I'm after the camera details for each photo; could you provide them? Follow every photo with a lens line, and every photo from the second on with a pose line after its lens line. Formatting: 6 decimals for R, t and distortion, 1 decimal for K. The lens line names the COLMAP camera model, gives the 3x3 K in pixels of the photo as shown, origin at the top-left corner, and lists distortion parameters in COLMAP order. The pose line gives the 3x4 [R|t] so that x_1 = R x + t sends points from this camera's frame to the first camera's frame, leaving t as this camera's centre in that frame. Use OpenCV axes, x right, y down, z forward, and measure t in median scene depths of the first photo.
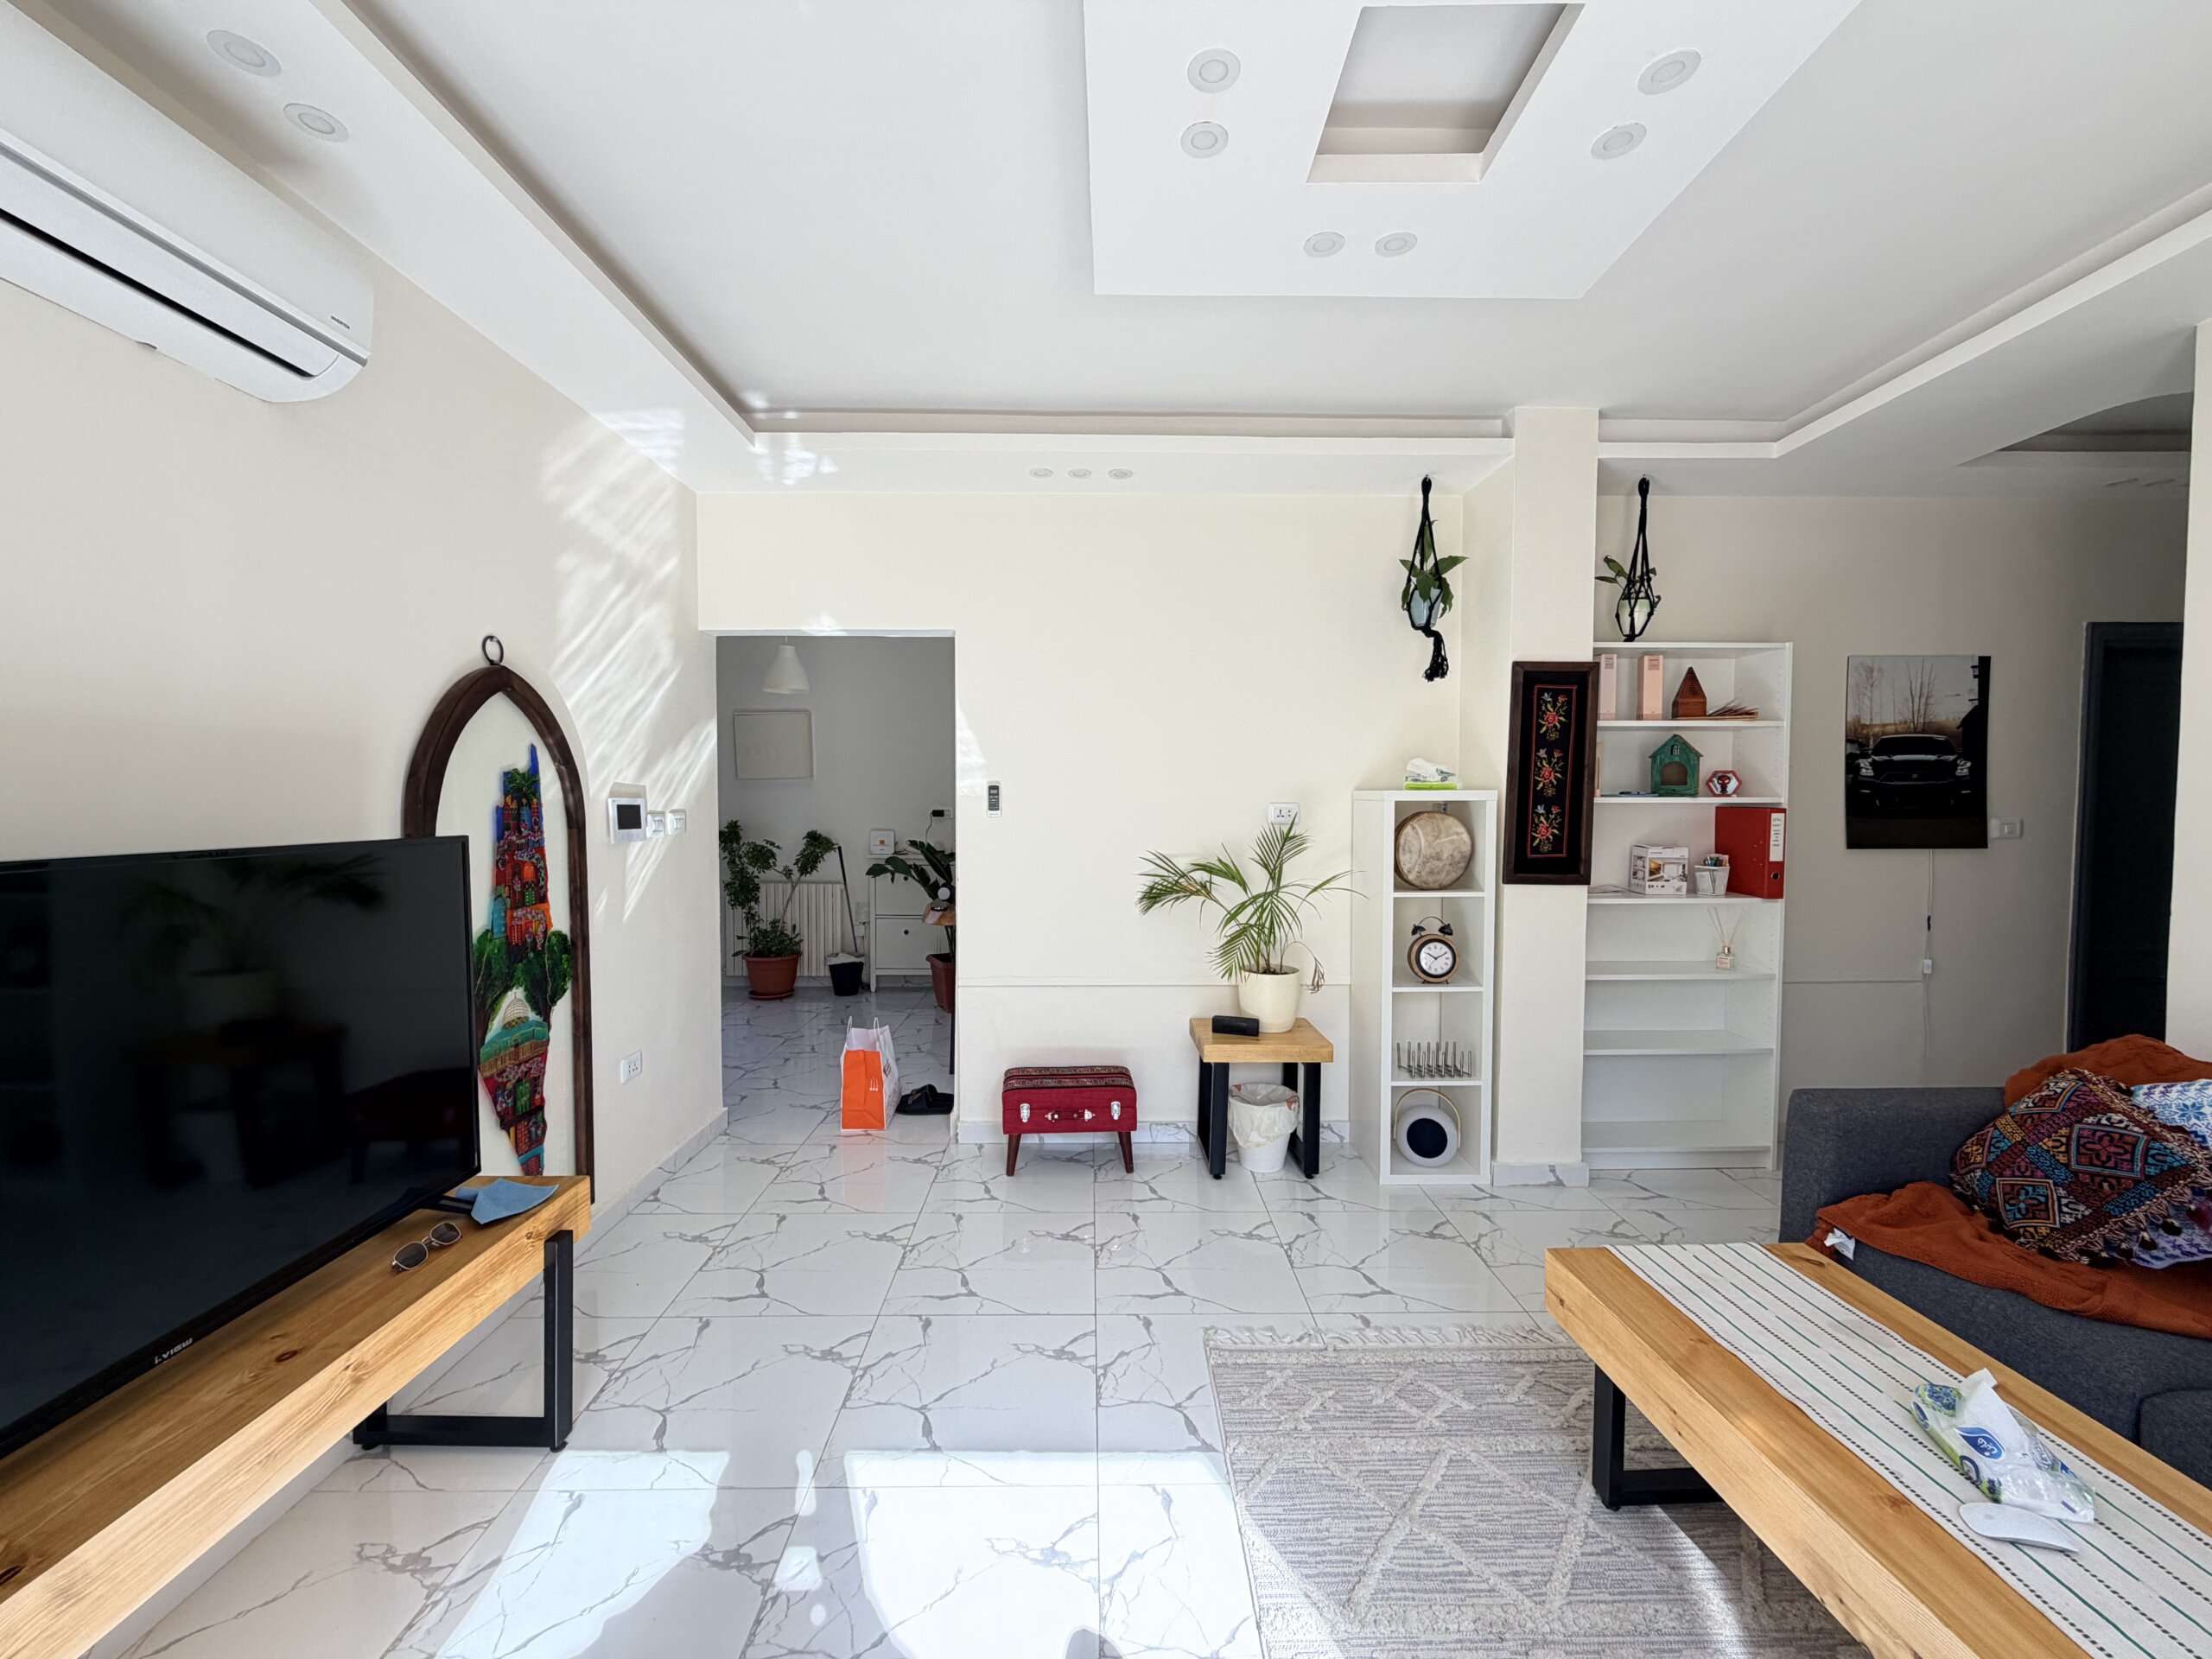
lens RADIAL K [[884.9, 0, 1110.2], [0, 884.9, 827.7], [0, 0, 1]] dist [-0.001470, 0.000176]
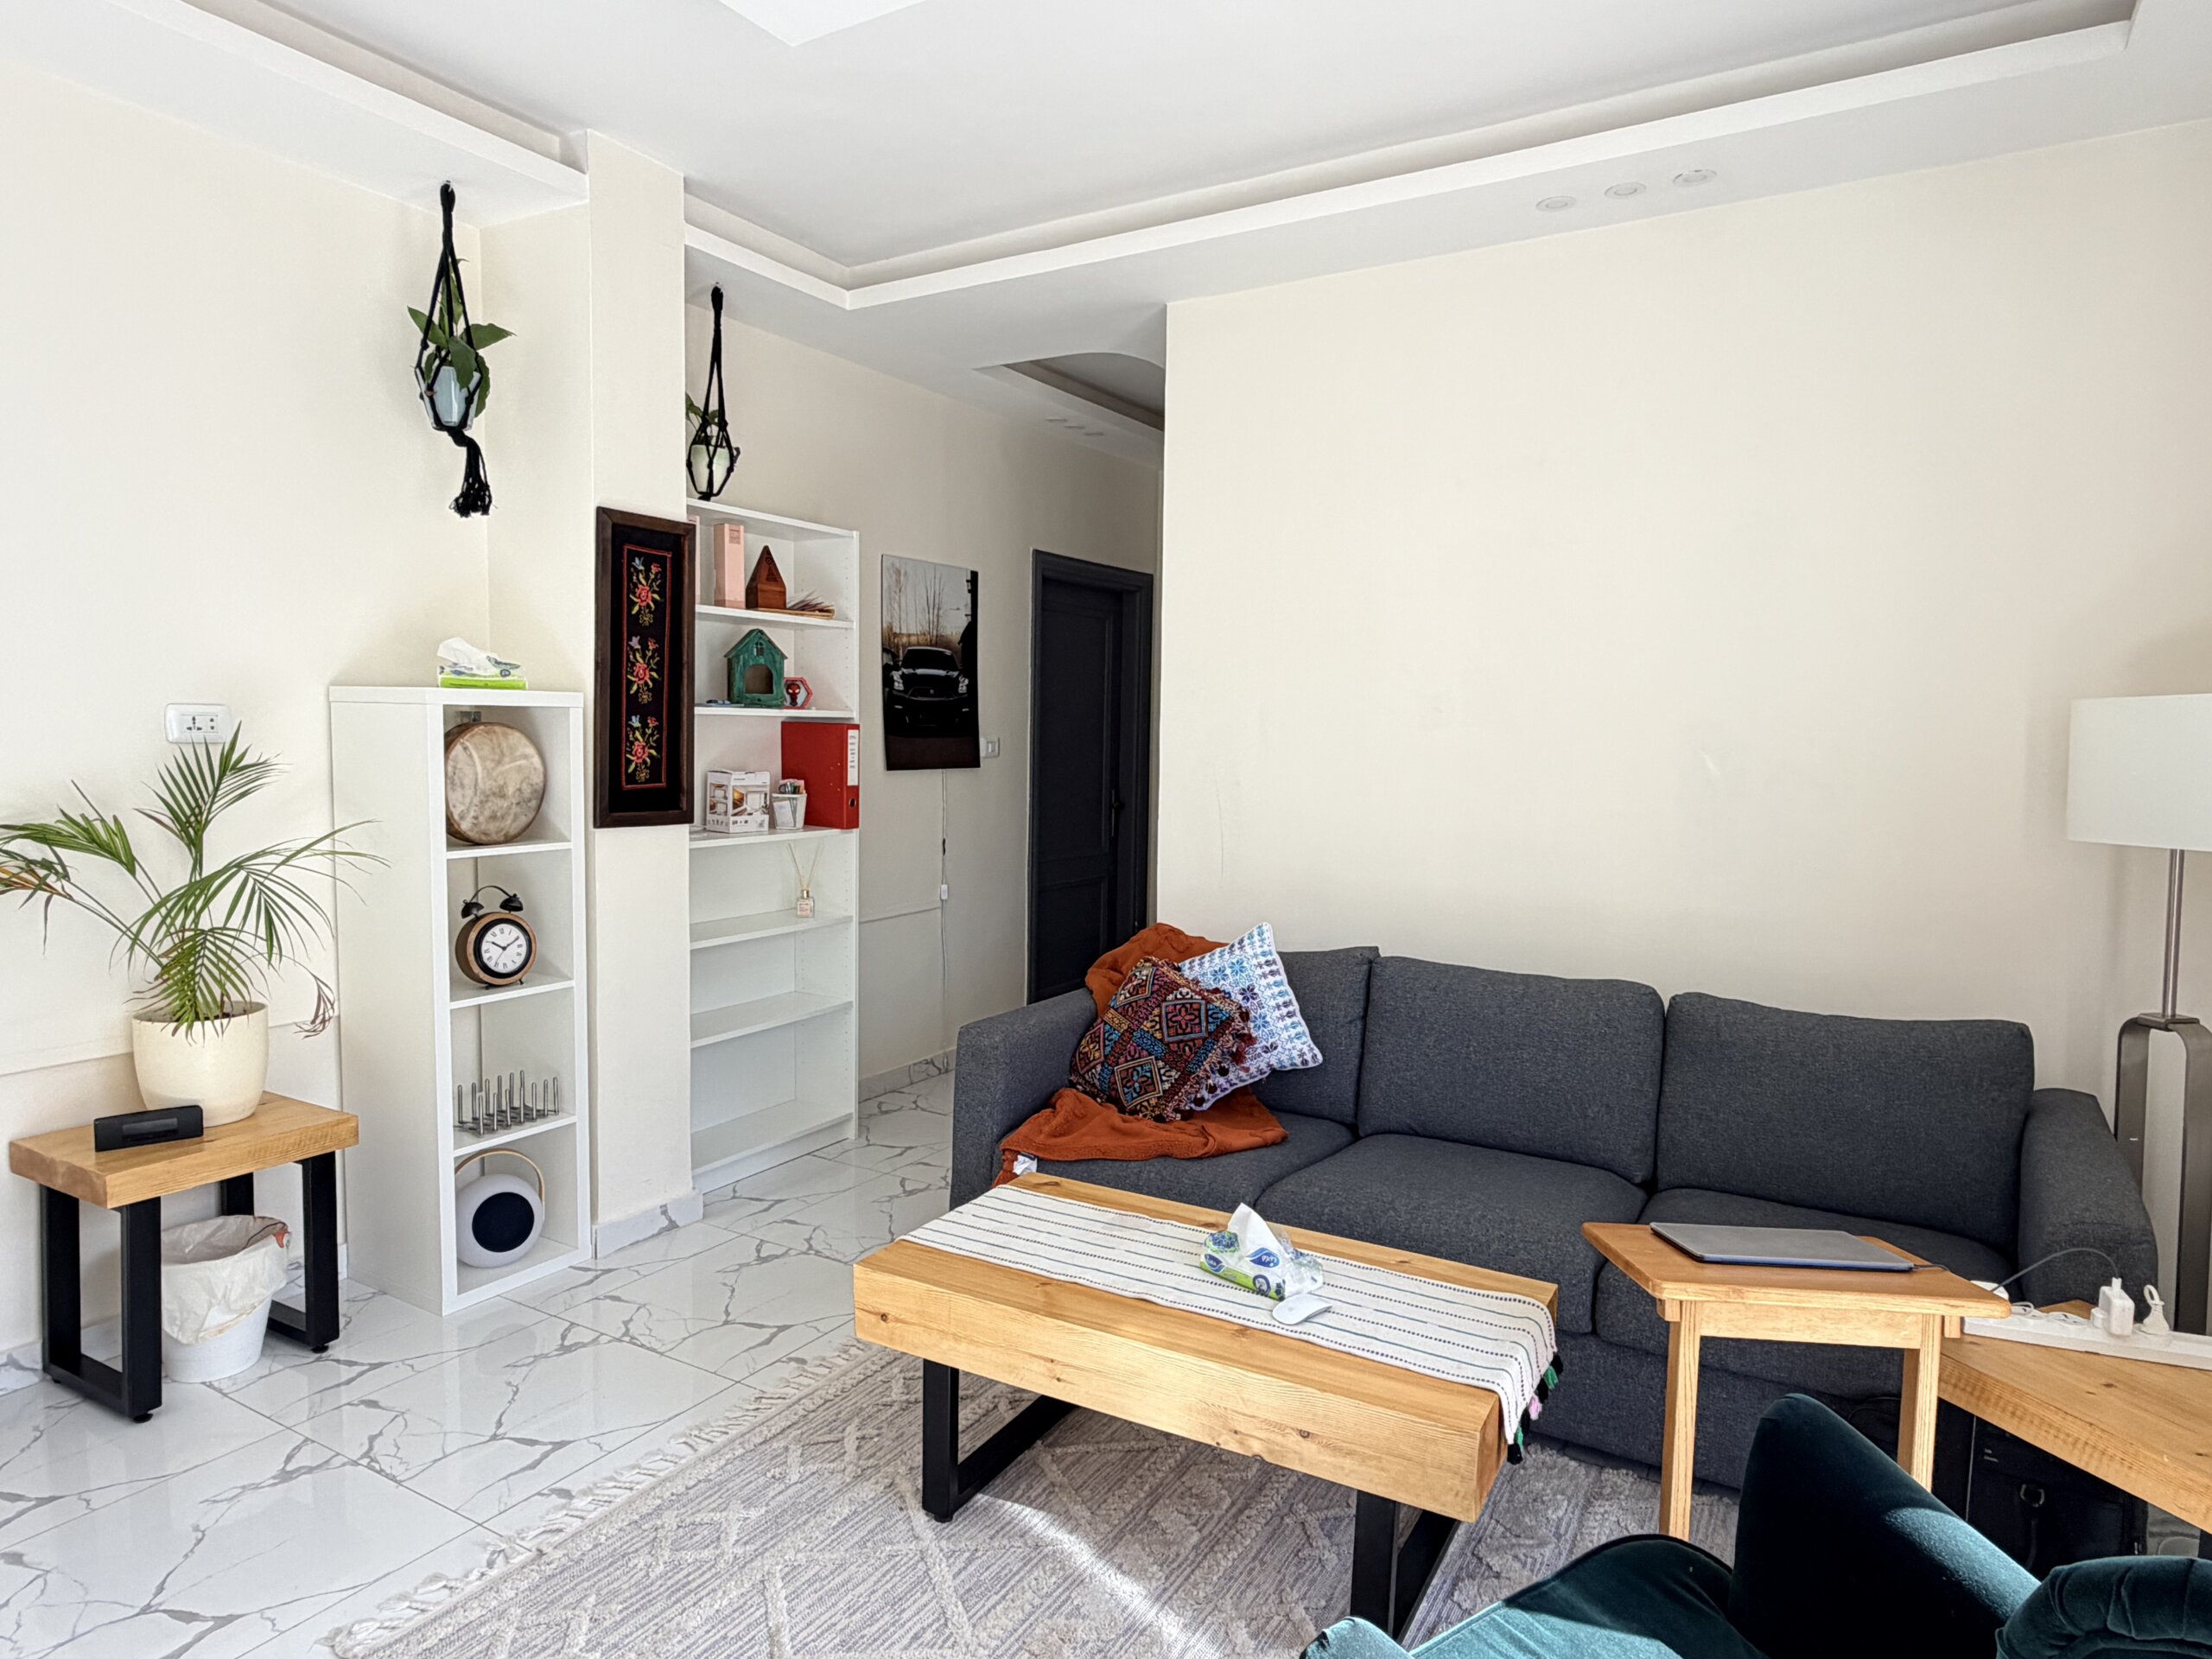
lens RADIAL K [[1352.2, 0, 1103.9], [0, 1352.2, 834.3], [0, 0, 1]] dist [0.000811, 0.002833]
pose [[0.513533, -0.058526, 0.856072, -0.260382], [0.011372, 0.998048, 0.061410, 0.007473], [-0.857994, -0.021801, 0.513196, 0.111157]]
